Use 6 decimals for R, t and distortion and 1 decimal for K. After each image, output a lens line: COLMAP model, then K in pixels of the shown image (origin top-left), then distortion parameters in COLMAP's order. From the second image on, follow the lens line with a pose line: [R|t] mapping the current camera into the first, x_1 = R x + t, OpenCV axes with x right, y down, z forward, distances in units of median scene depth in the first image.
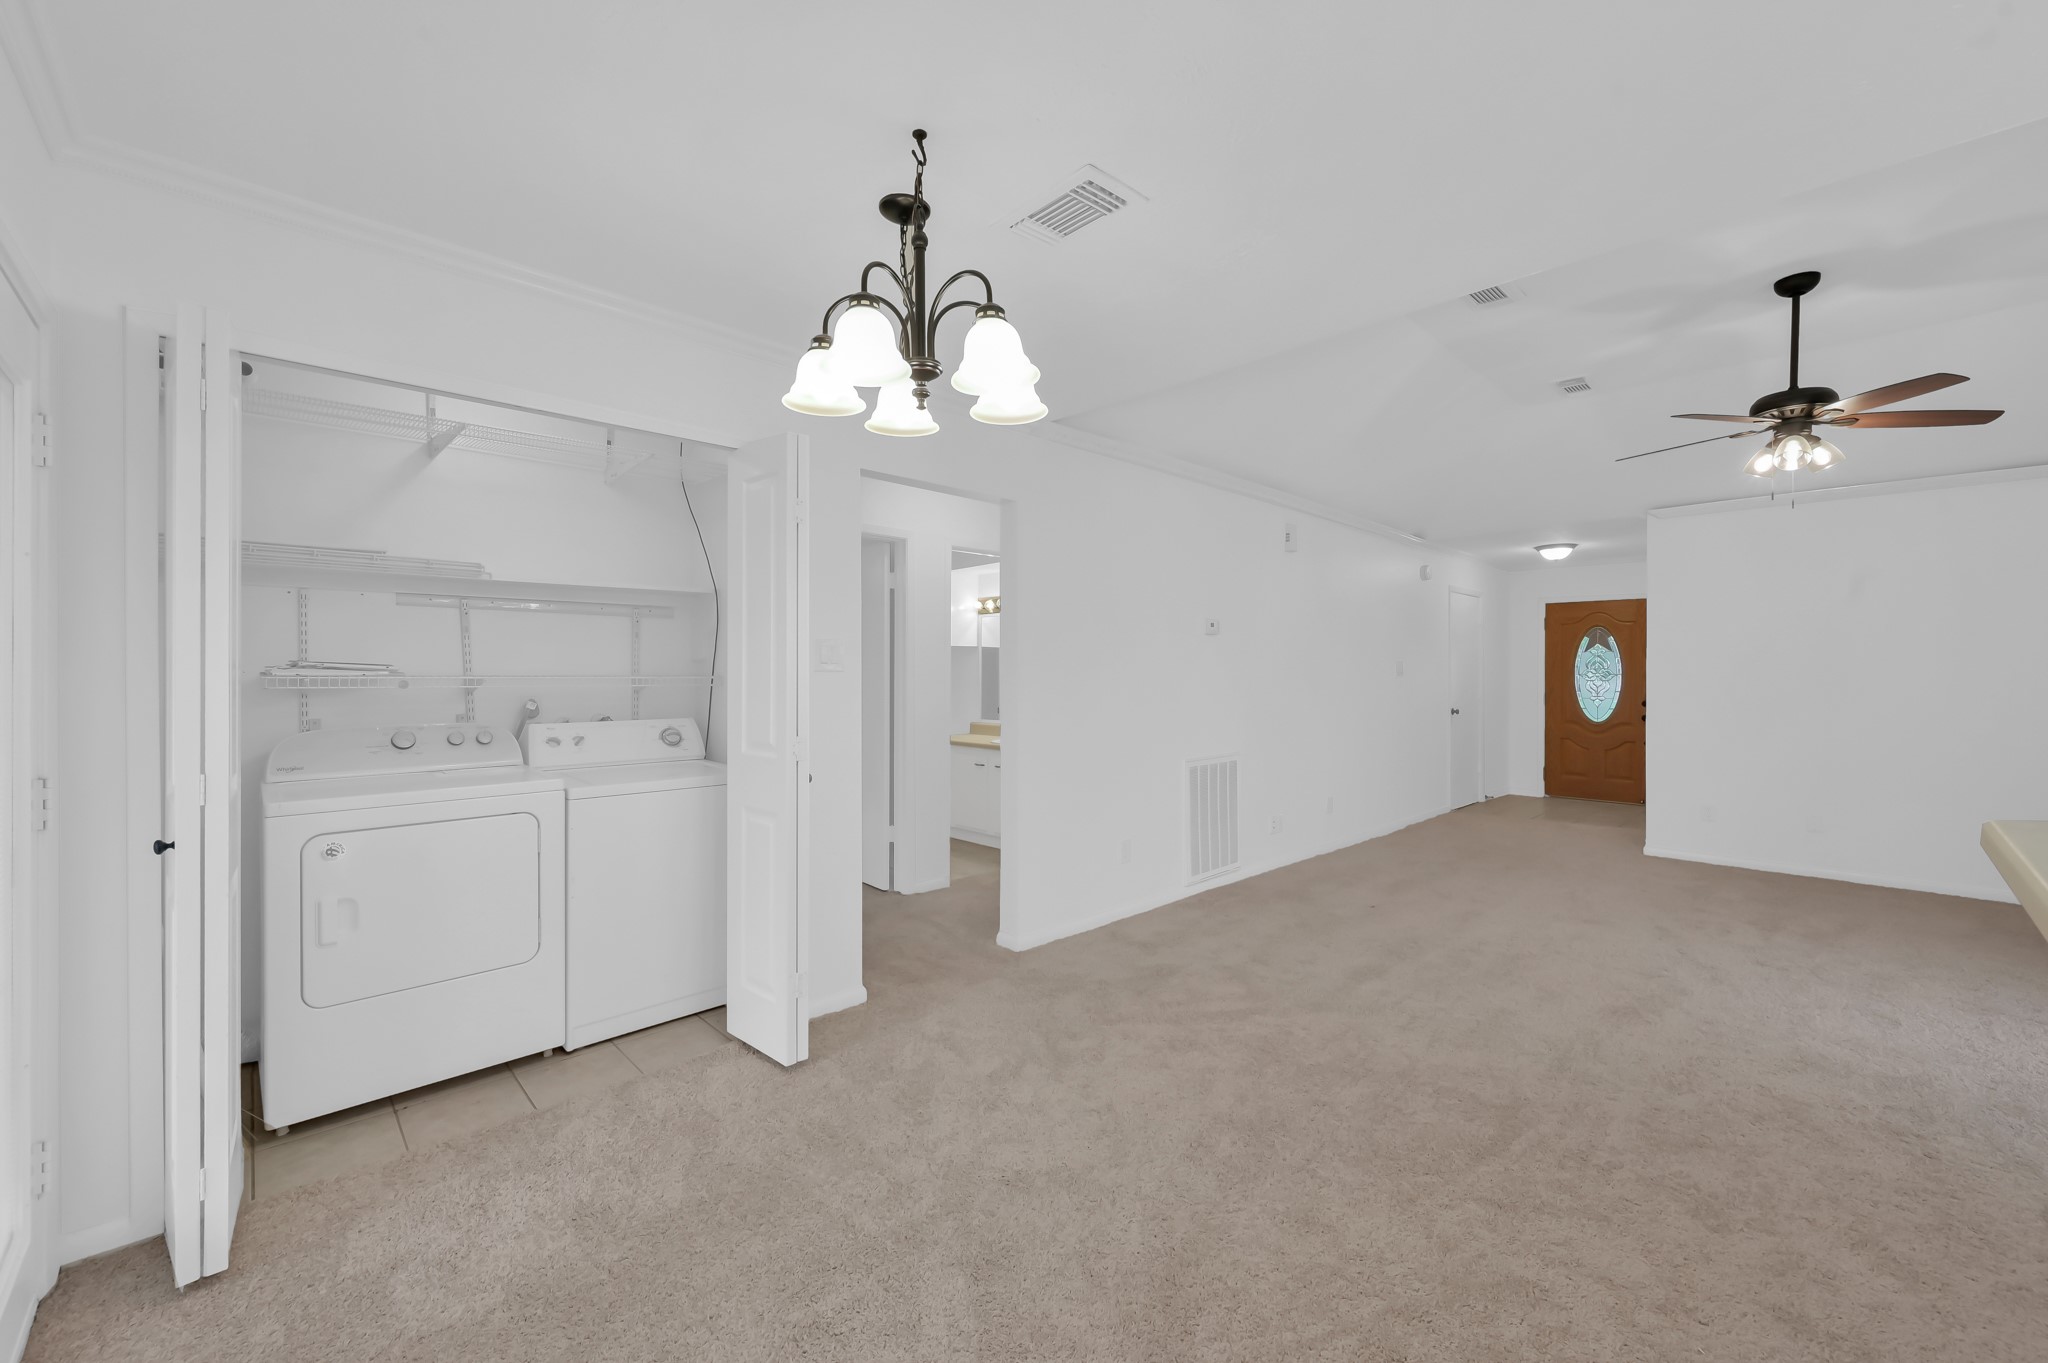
lens RADIAL K [[806.4, 0, 1023.1], [0, 806.4, 679.6], [0, 0, 1]] dist [0.001772, -0.000063]
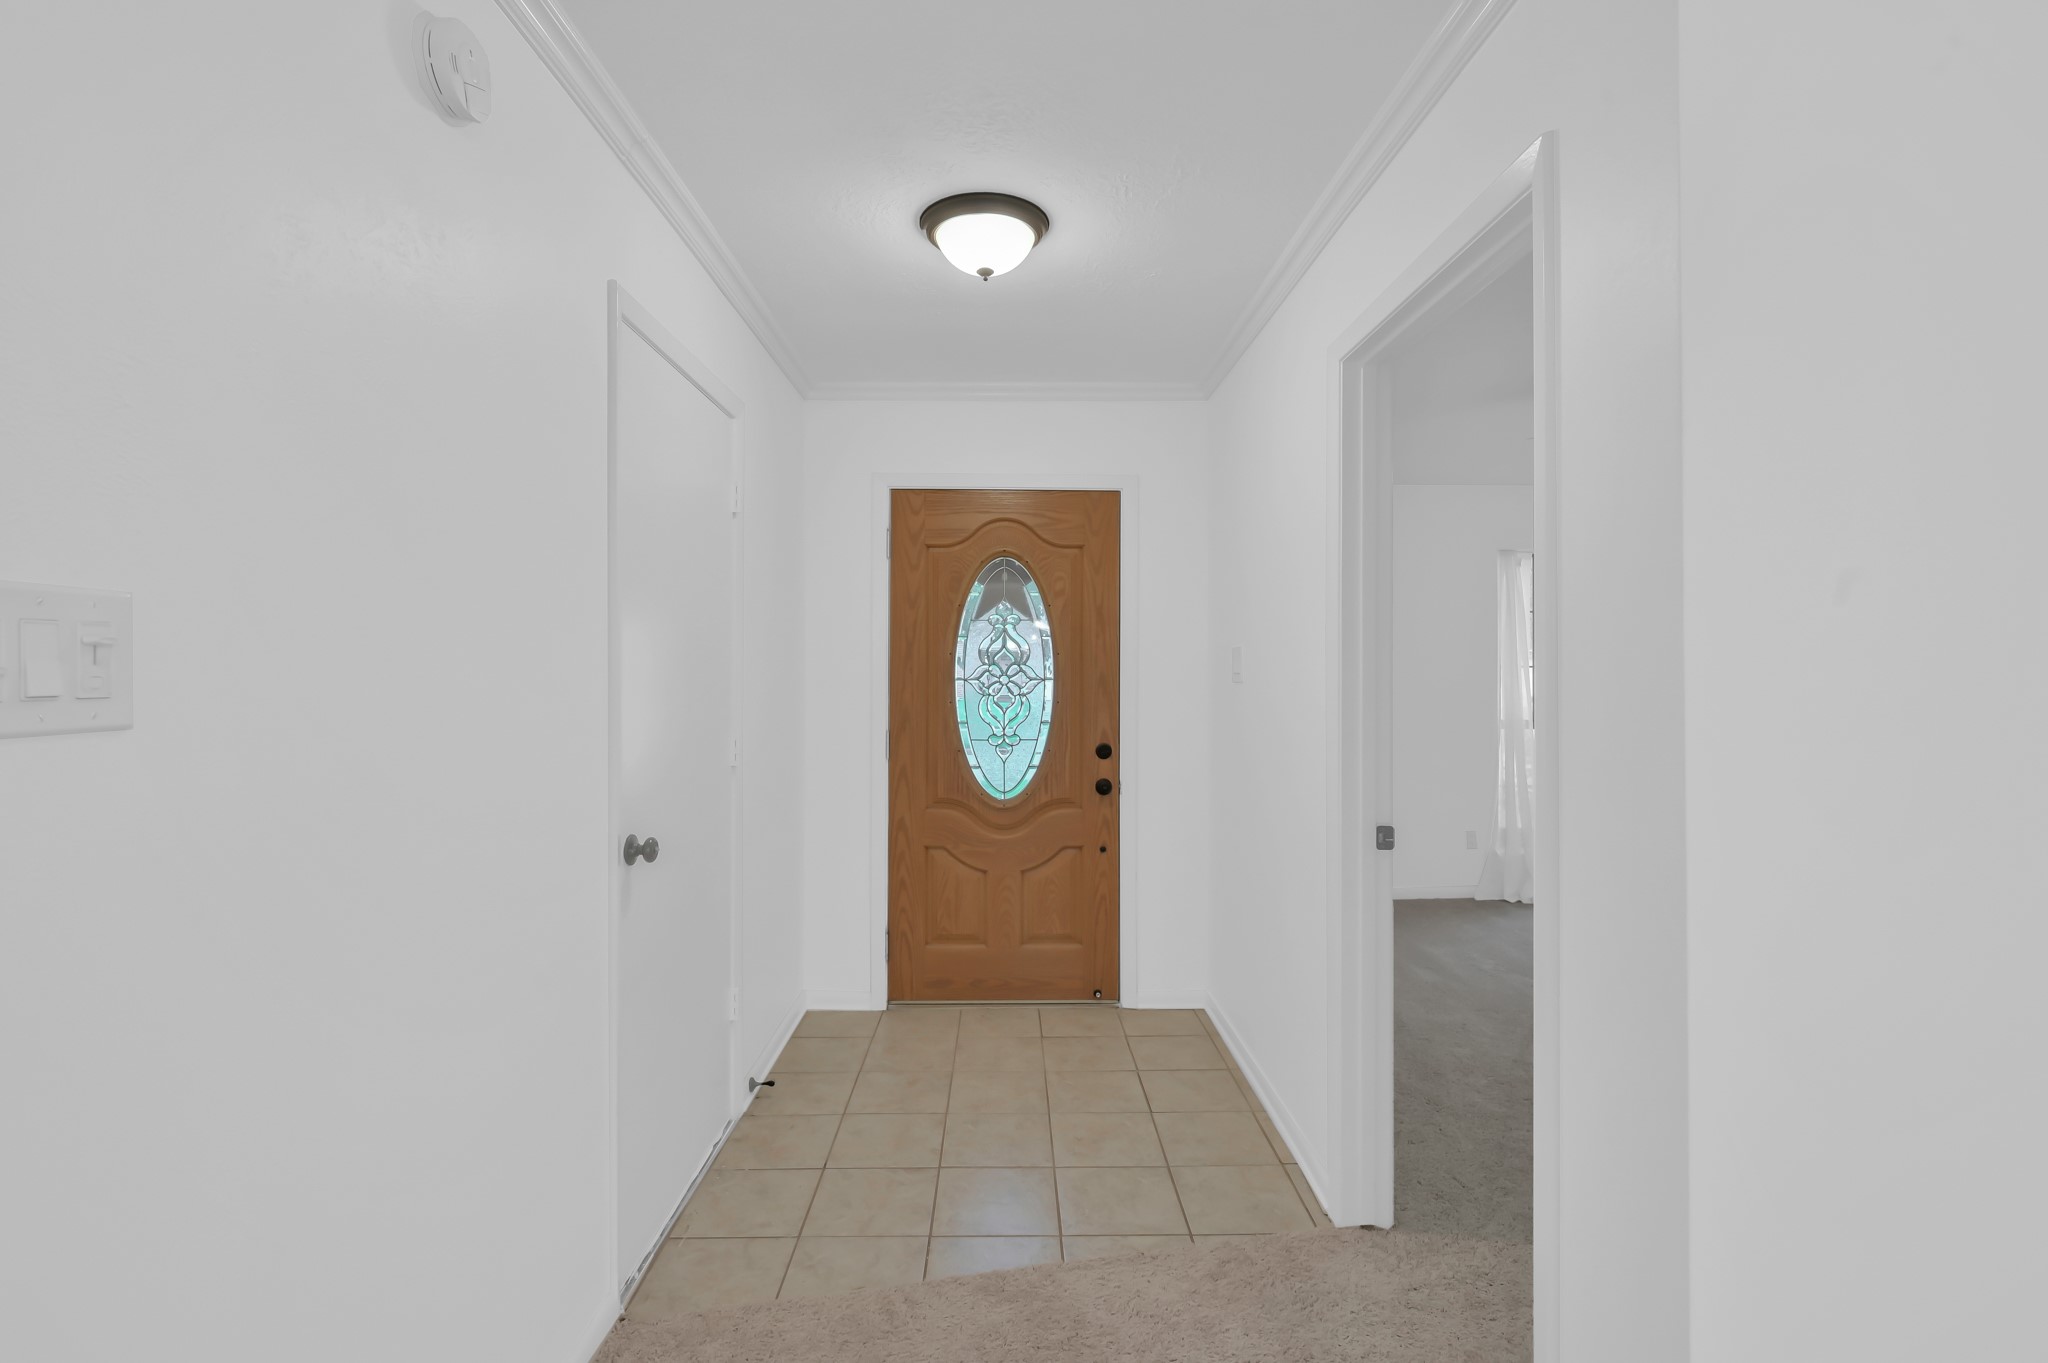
lens RADIAL K [[951.5, 0, 1022.9], [0, 951.5, 671.6], [0, 0, 1]] dist [0.000834, -0.000084]
pose [[0.678988, -0.001228, 0.734149, 1.418636], [0.006756, 0.999967, -0.004575, -0.027873], [-0.734119, 0.008066, 0.678973, 2.542964]]
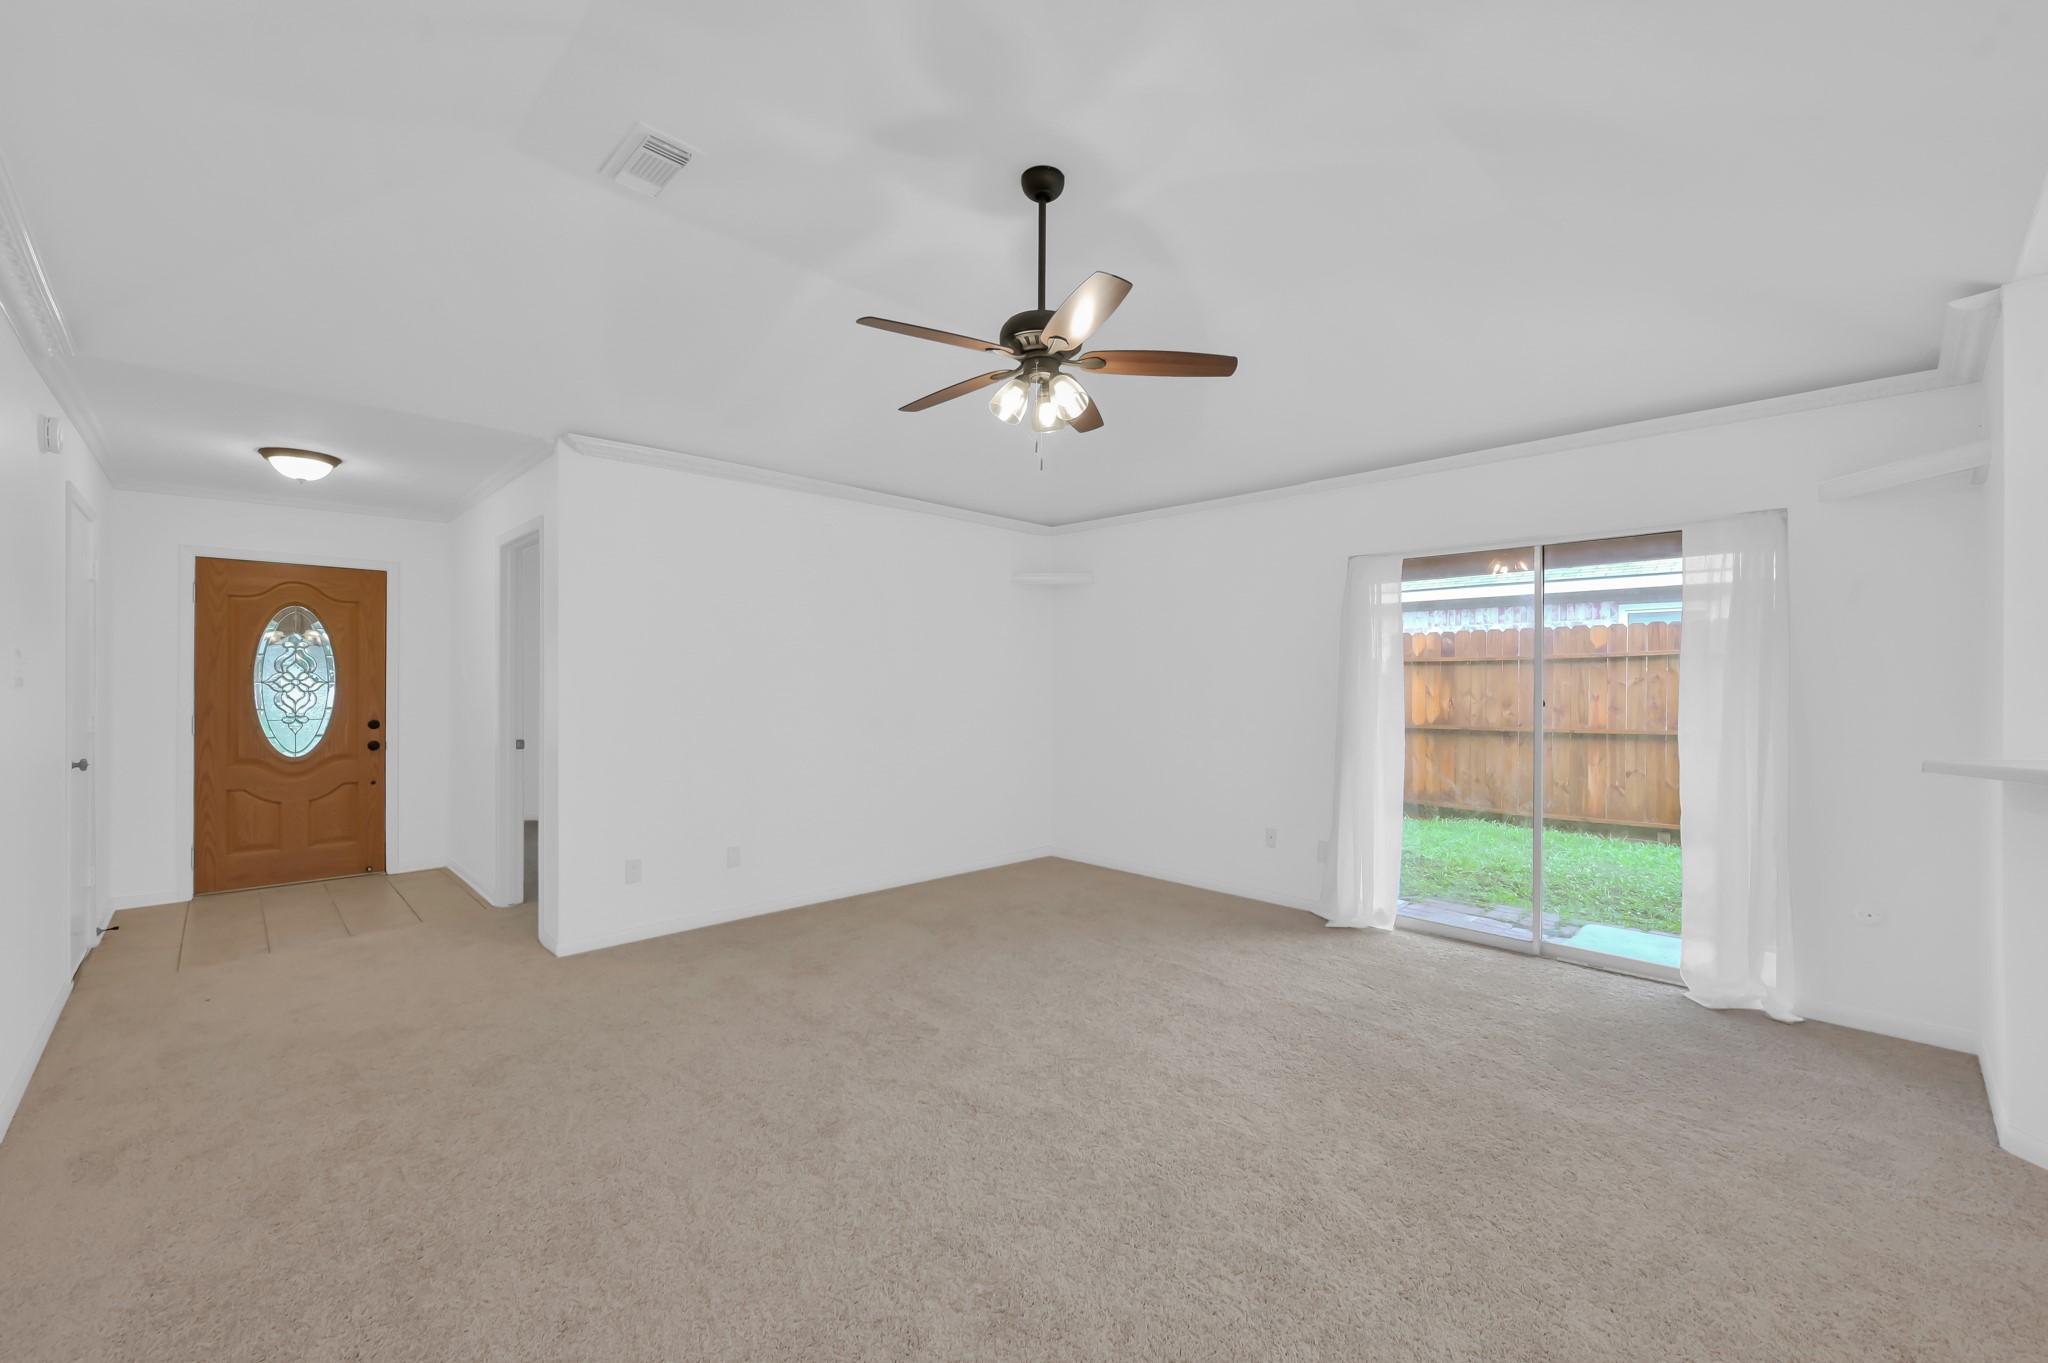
lens RADIAL K [[825.2, 0, 1017.5], [0, 825.2, 683.4], [0, 0, 1]] dist [-0.000345, 0.000548]
pose [[-0.003448, -0.005329, 0.999980, 0.256873], [0.005677, 0.999970, 0.005348, -0.018297], [-0.999978, 0.005696, -0.003417, 1.649073]]
